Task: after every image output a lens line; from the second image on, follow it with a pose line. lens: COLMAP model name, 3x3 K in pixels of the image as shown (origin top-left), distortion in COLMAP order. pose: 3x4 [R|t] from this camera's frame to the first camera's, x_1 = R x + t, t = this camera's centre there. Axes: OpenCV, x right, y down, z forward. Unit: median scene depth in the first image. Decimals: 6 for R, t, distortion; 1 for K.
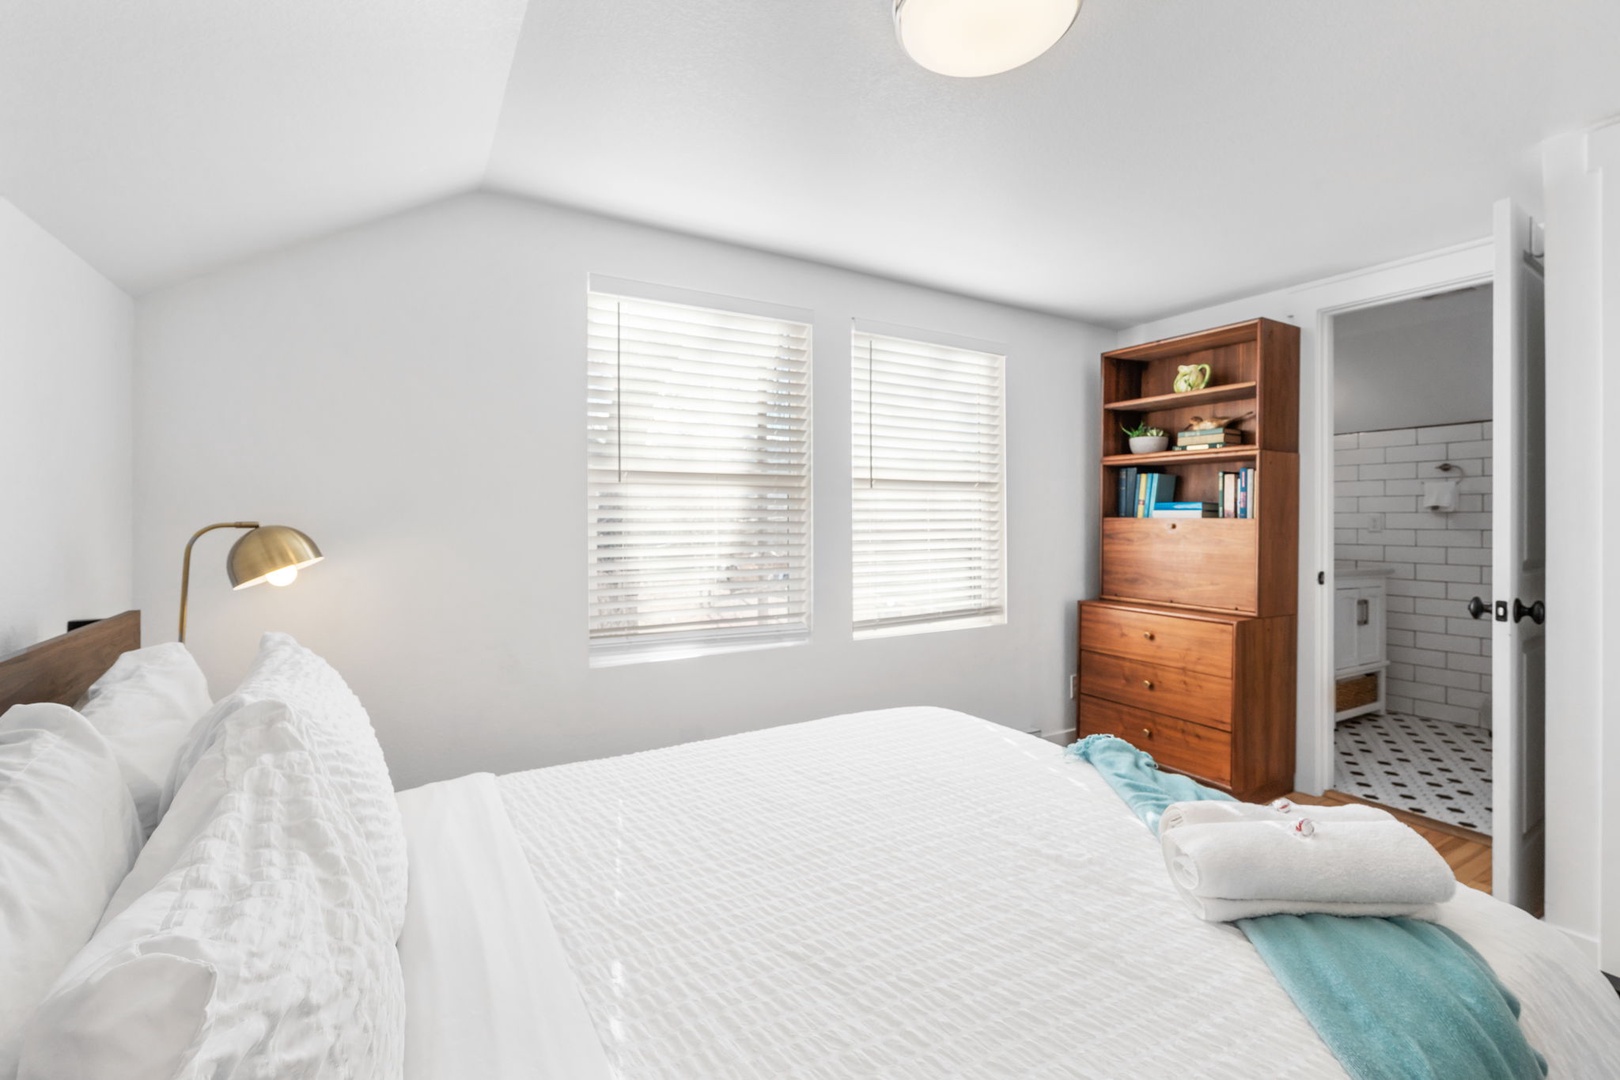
lens RADIAL K [[714.3, 0, 810.8], [0, 714.3, 523.0], [0, 0, 1]] dist [-0.002449, 0.000559]
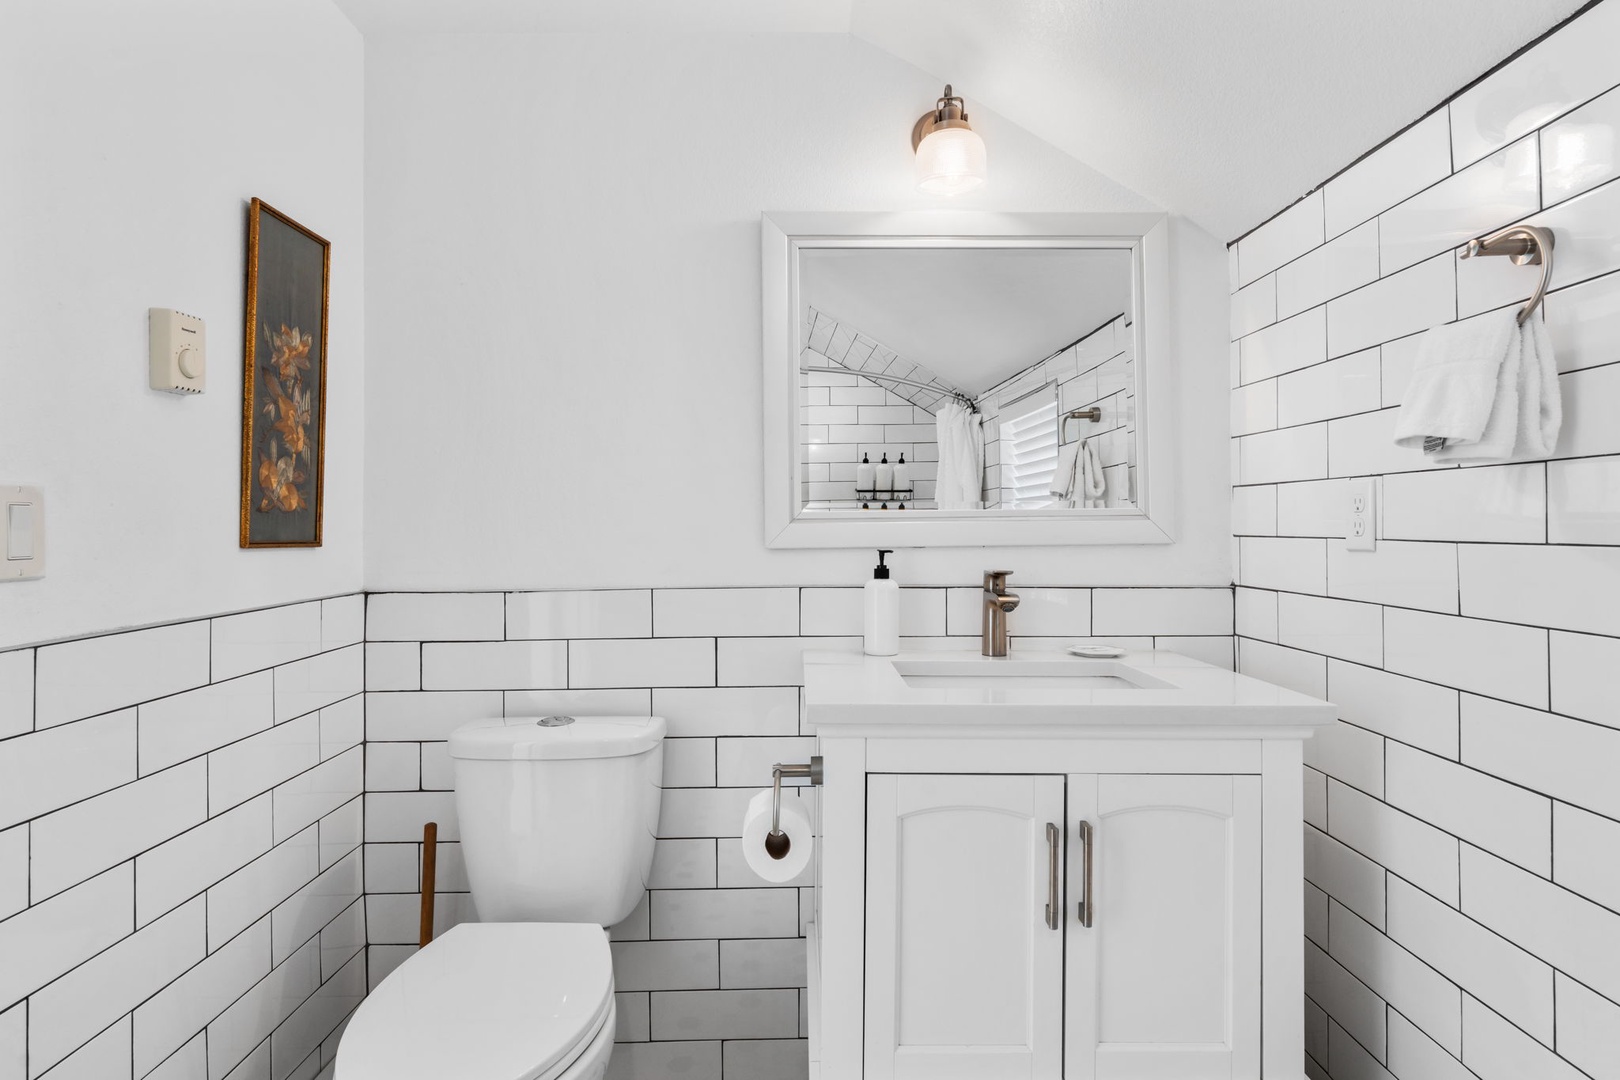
lens RADIAL K [[857.7, 0, 784.1], [0, 857.7, 515.9], [0, 0, 1]] dist [-0.004273, 0.003743]
pose [[0.867922, -0.013068, -0.496529, 1.368572], [0.006124, 0.999859, -0.015610, 0.006269], [0.496663, 0.010508, 0.867880, 1.124045]]
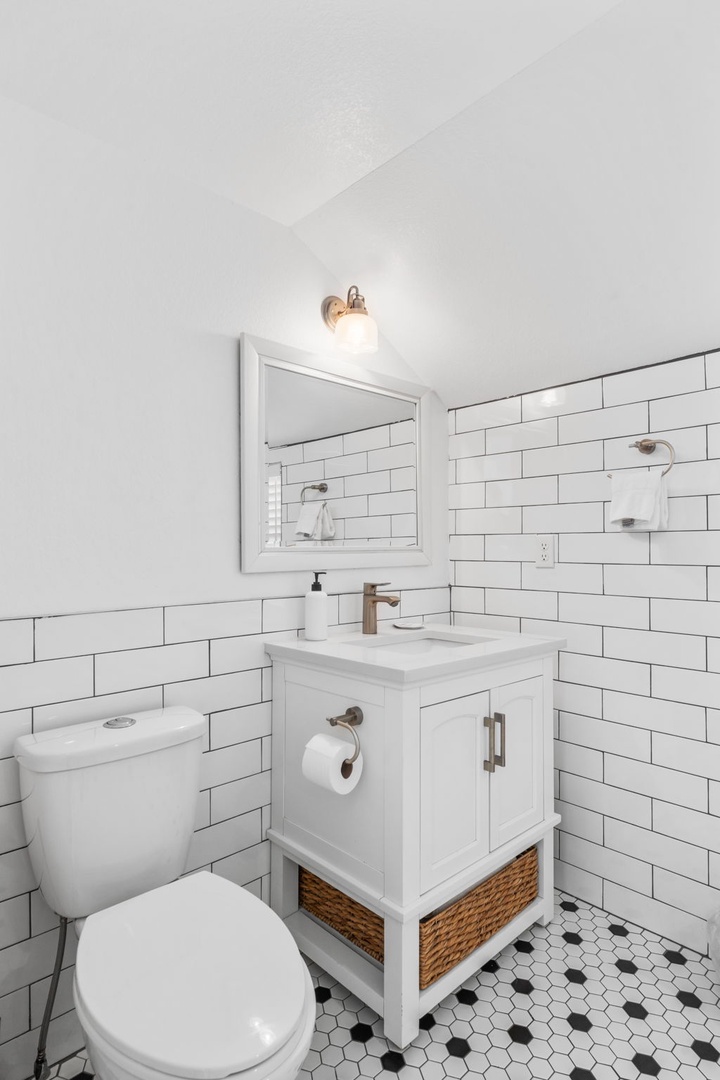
lens RADIAL K [[571.8, 0, 360.4], [0, 571.8, 541.5], [0, 0, 1]] dist [-0.004273, 0.003743]
pose [[0.979204, -0.001850, 0.202872, 0.996363], [0.004808, 0.999889, -0.014088, -0.004461], [-0.202823, 0.014770, 0.979104, 1.051849]]
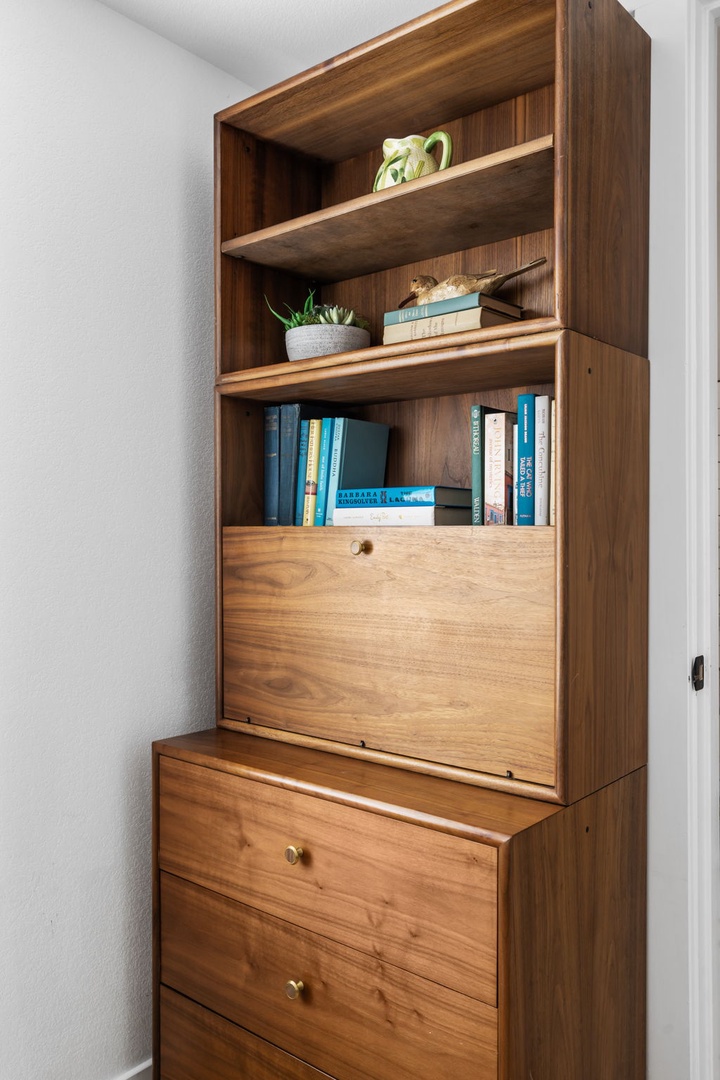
lens RADIAL K [[854.8, 0, 362.5], [0, 854.8, 538.4], [0, 0, 1]] dist [0.006200, -0.002126]
pose [[0.943368, -0.007768, 0.331656, 0.365499], [0.007538, 0.999970, 0.001981, -0.001172], [-0.331661, 0.000631, 0.943398, 0.587694]]
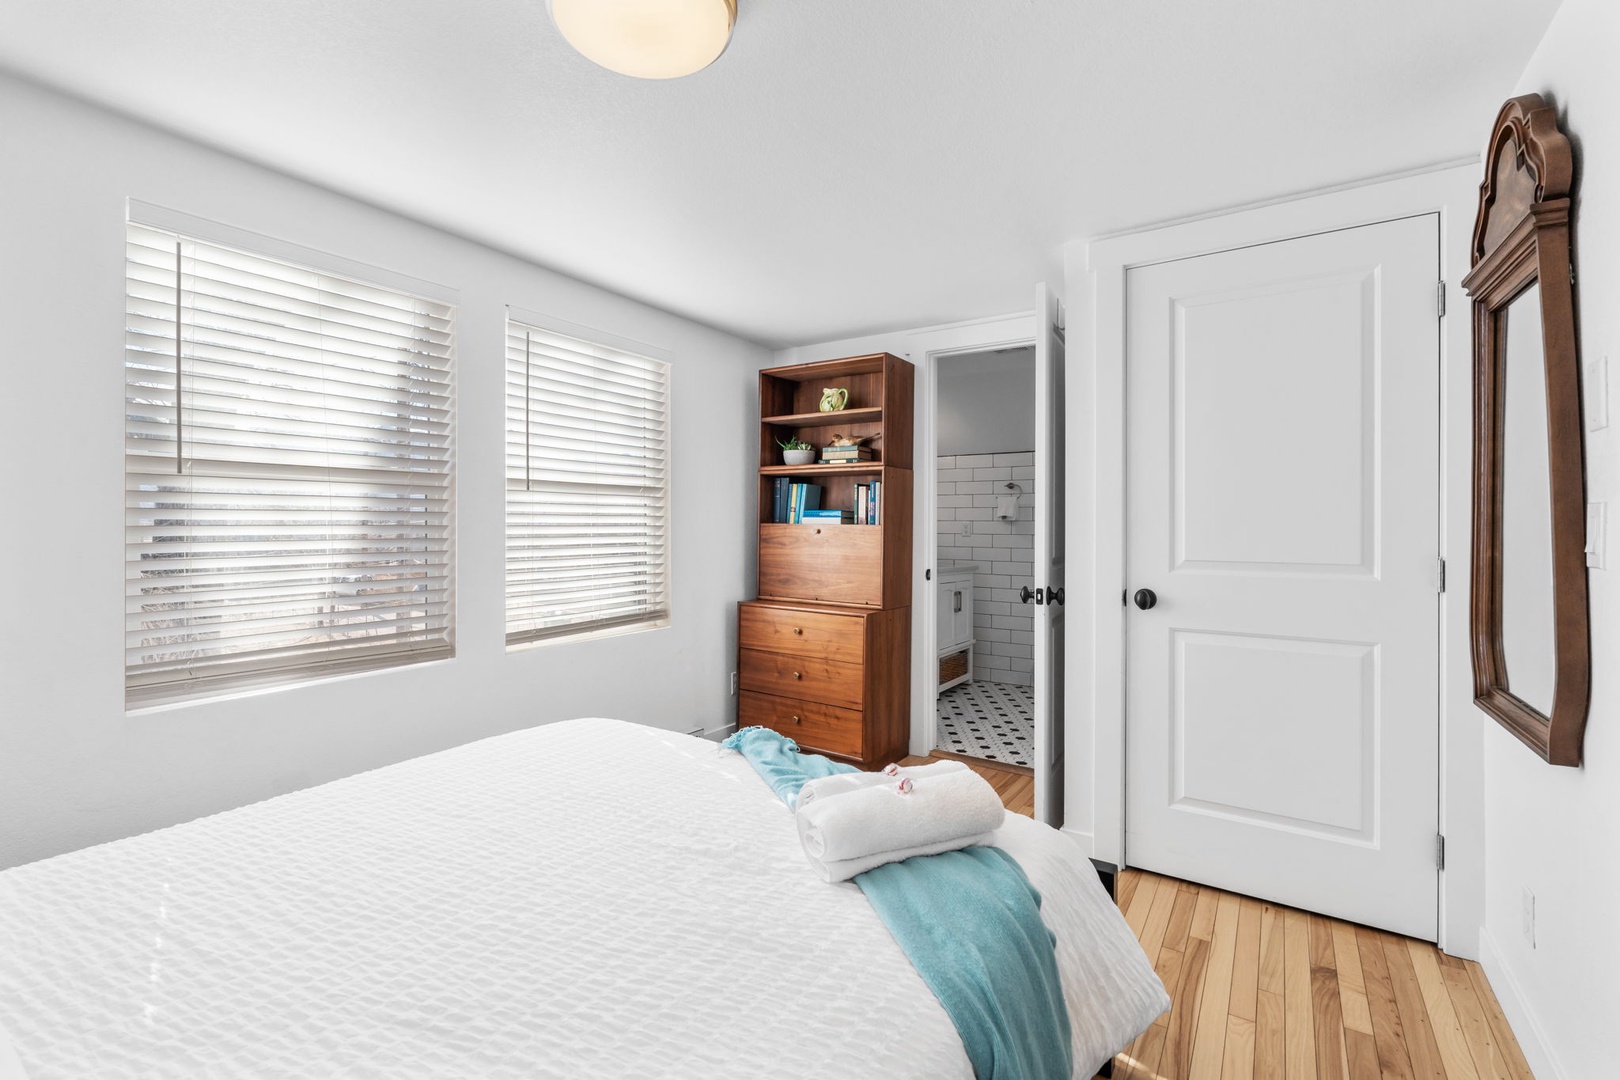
lens RADIAL K [[714.3, 0, 808.6], [0, 714.3, 528.5], [0, 0, 1]] dist [-0.002449, 0.000559]
pose [[0.901172, 0.003442, 0.433448, 0.010729], [-0.003822, 0.999993, 0.000004, 0.000089], [-0.433445, -0.001660, 0.901178, 0.001312]]
